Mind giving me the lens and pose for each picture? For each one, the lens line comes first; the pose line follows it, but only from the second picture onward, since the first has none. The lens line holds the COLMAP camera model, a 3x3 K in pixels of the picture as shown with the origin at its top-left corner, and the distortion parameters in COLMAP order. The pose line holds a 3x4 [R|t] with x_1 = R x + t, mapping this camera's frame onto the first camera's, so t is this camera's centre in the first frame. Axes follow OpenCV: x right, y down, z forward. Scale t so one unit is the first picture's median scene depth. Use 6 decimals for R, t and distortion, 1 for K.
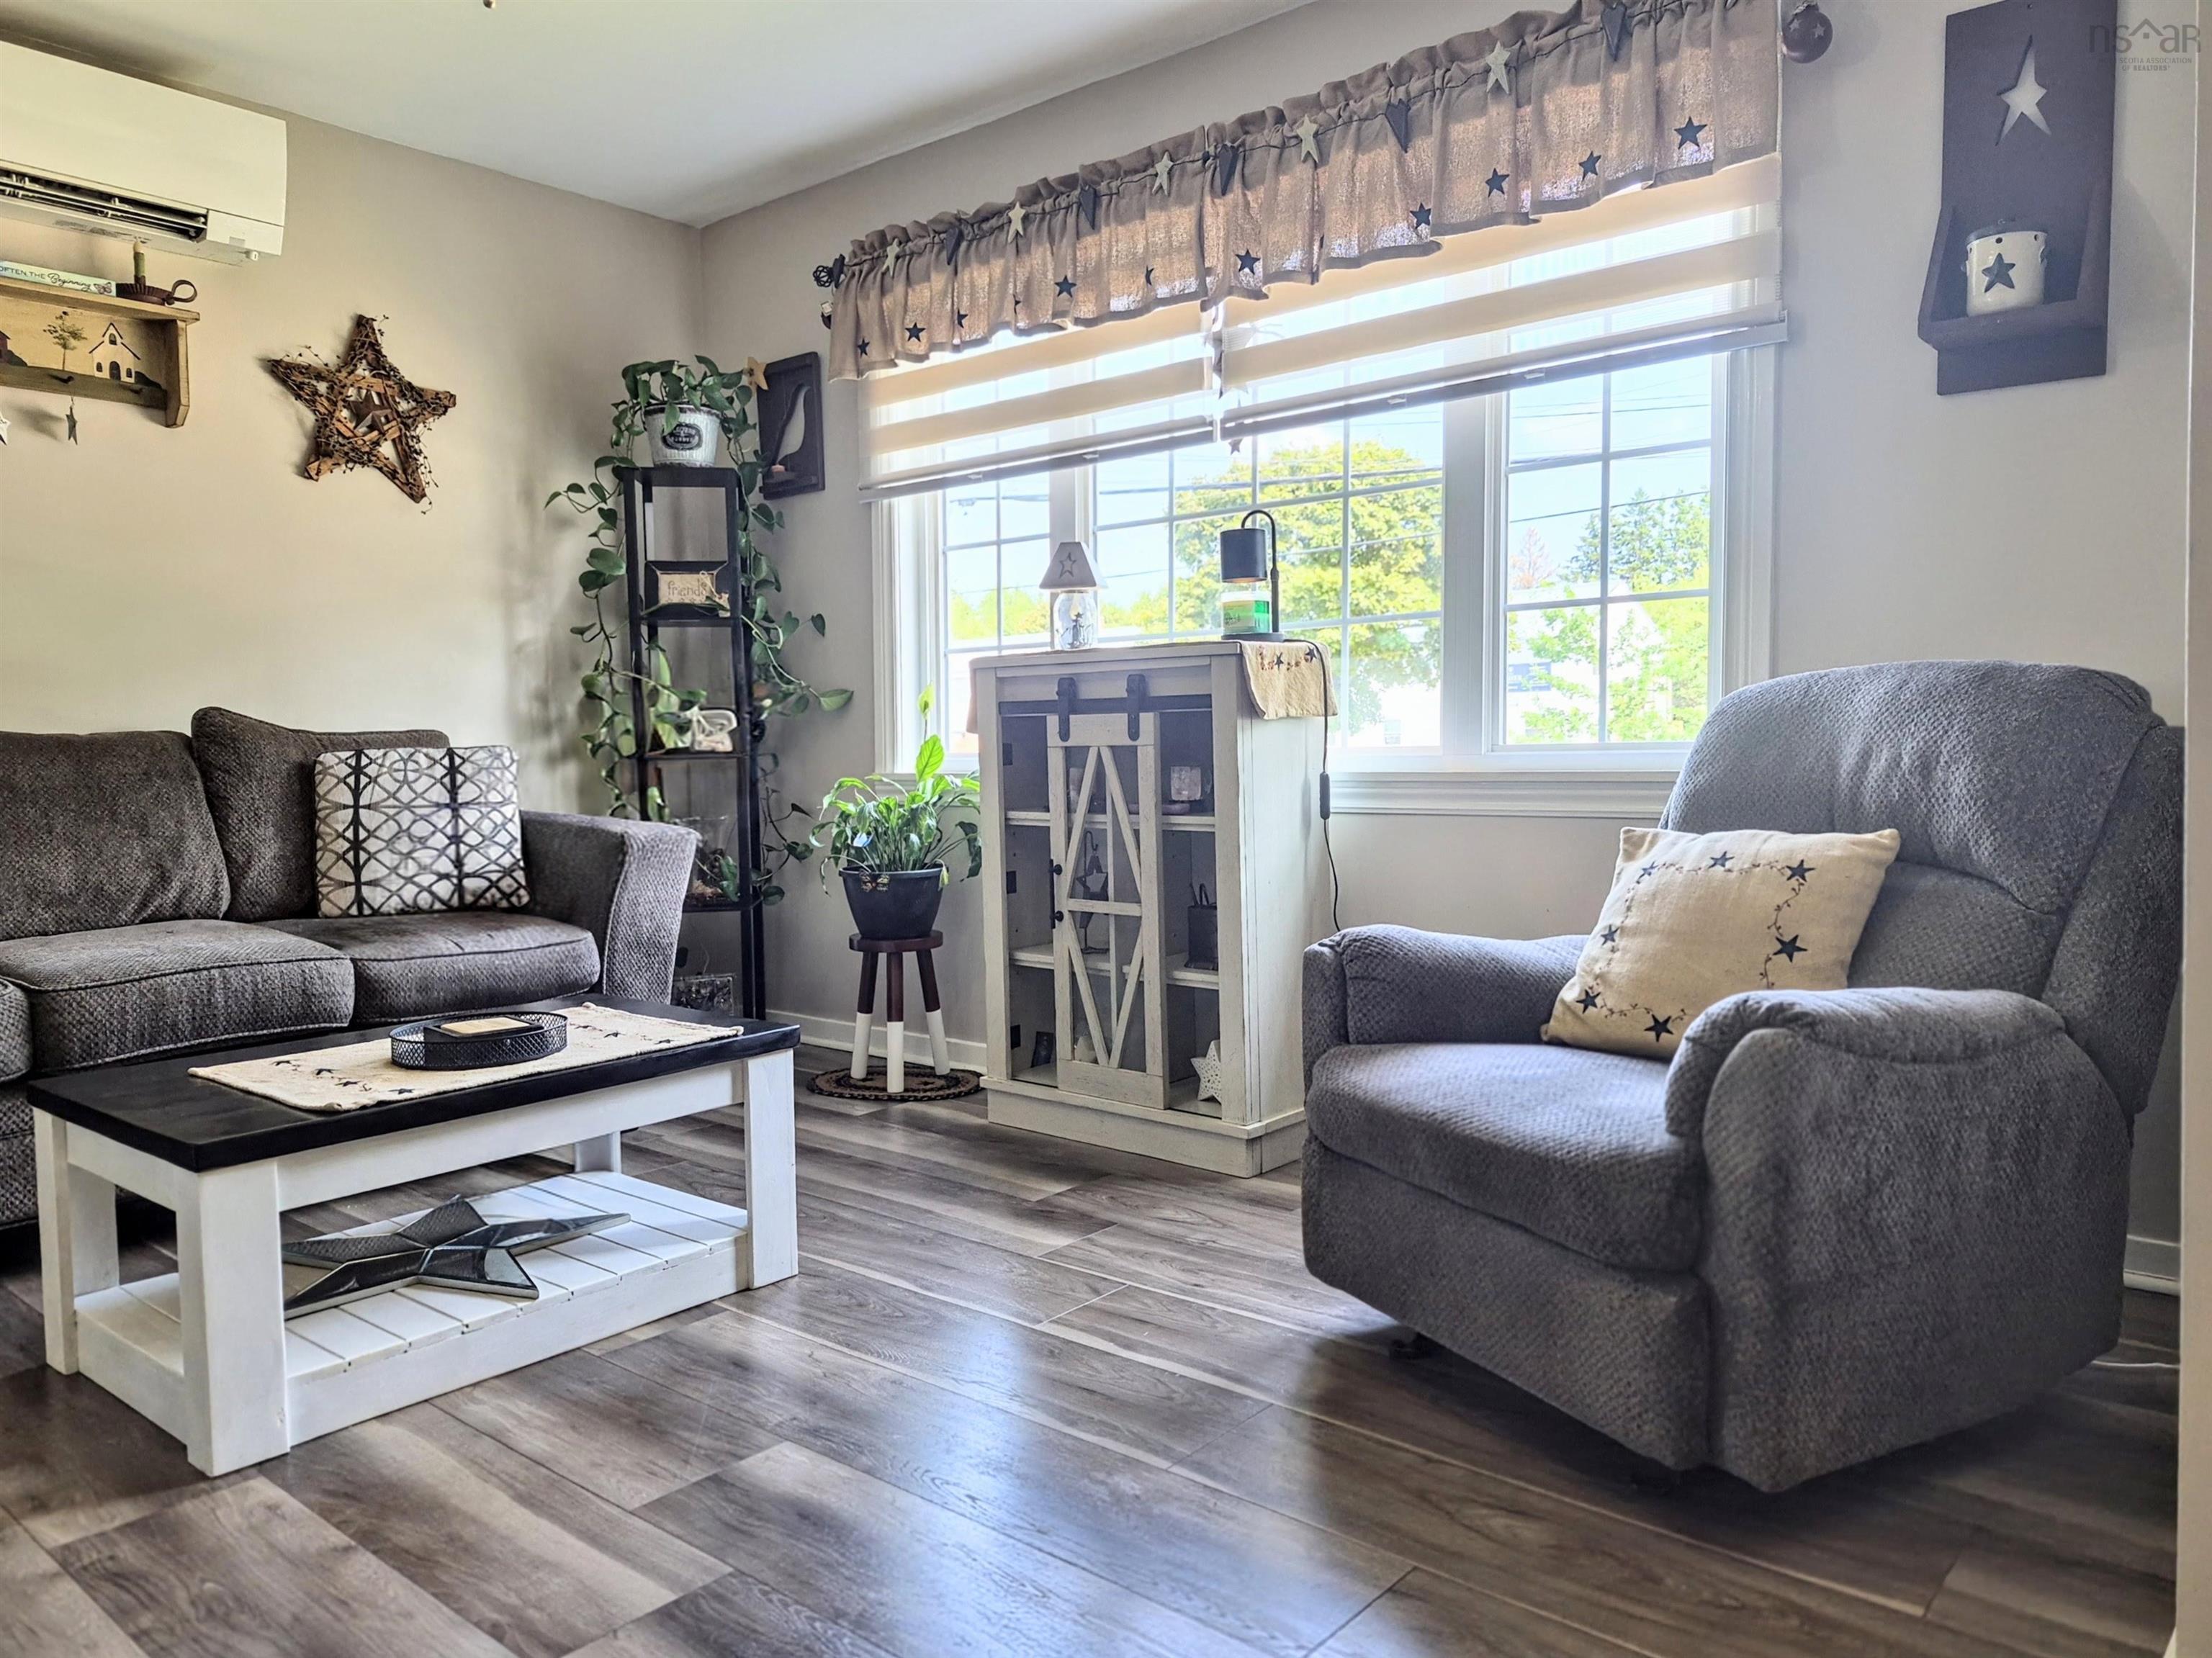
lens RADIAL K [[1512.2, 0, 1152.0], [0, 1512.2, 830.4], [0, 0, 1]] dist [0.067272, -0.079617]
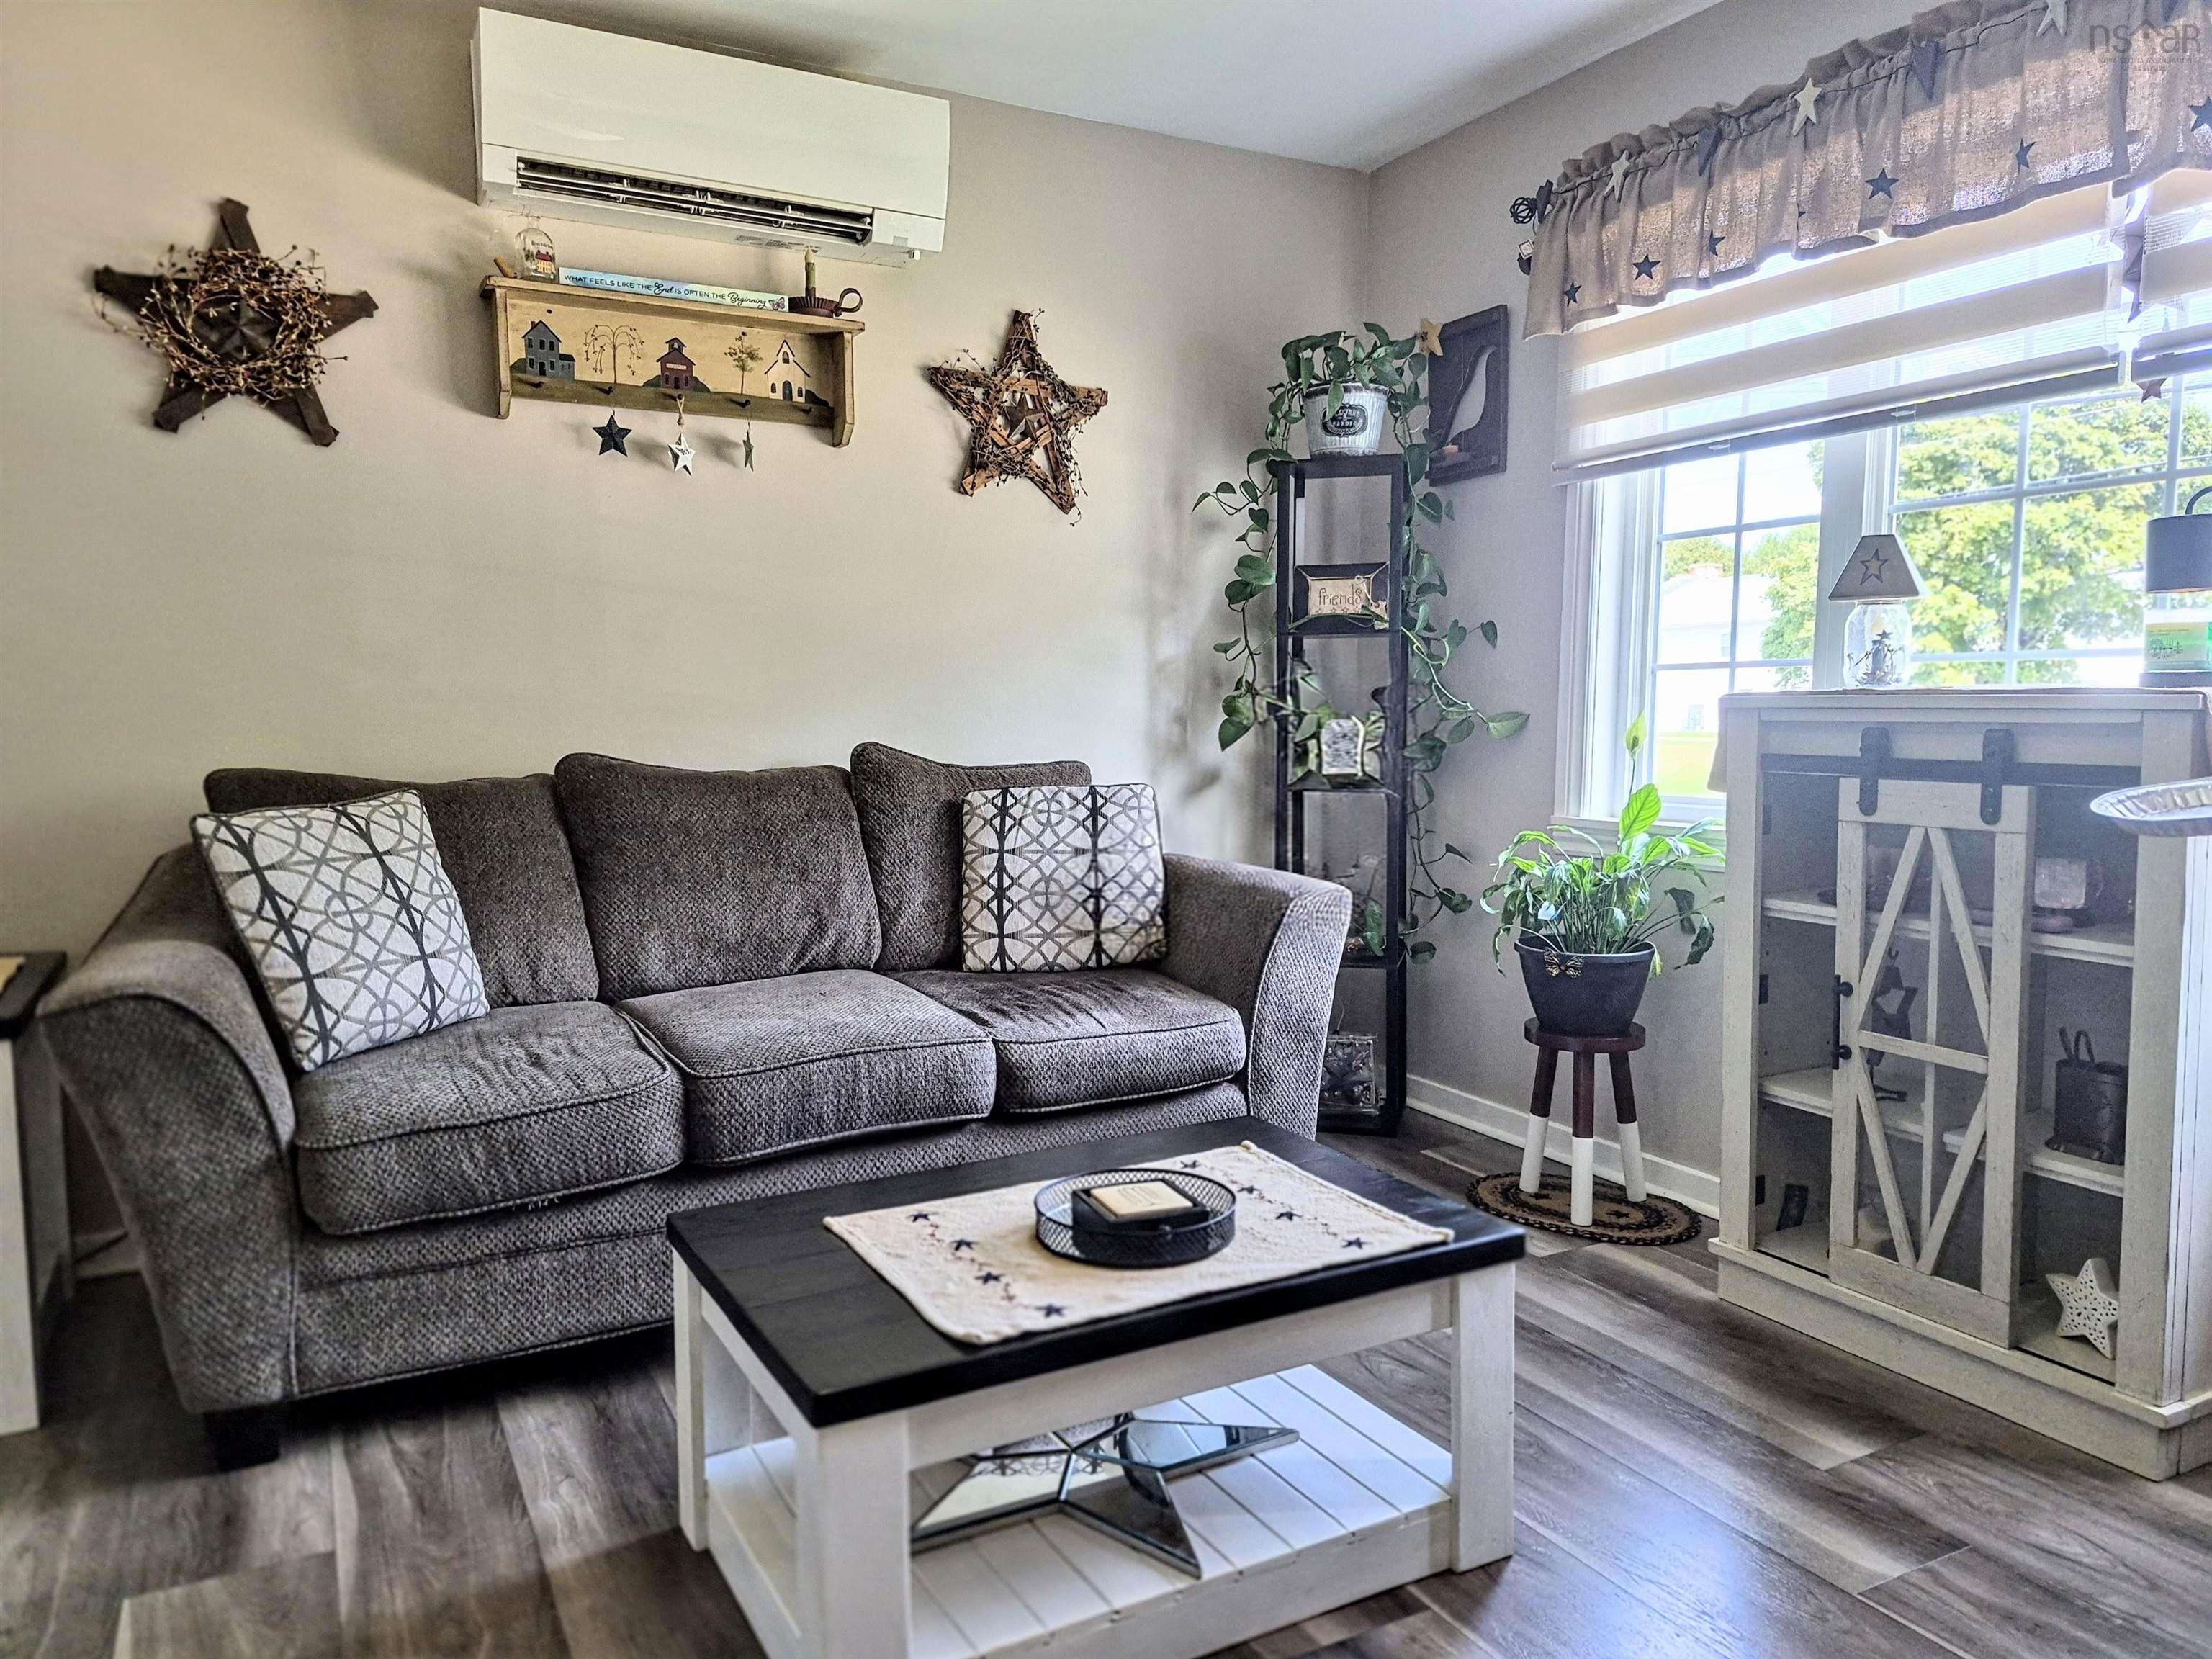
lens RADIAL K [[1512.3, 0, 1152.0], [0, 1512.3, 830.9], [0, 0, 1]] dist [0.067272, -0.079617]
pose [[0.931895, 0.039272, -0.360596, -0.104095], [-0.027883, 0.998936, 0.036733, -0.063607], [0.361655, -0.024176, 0.931999, 0.178566]]
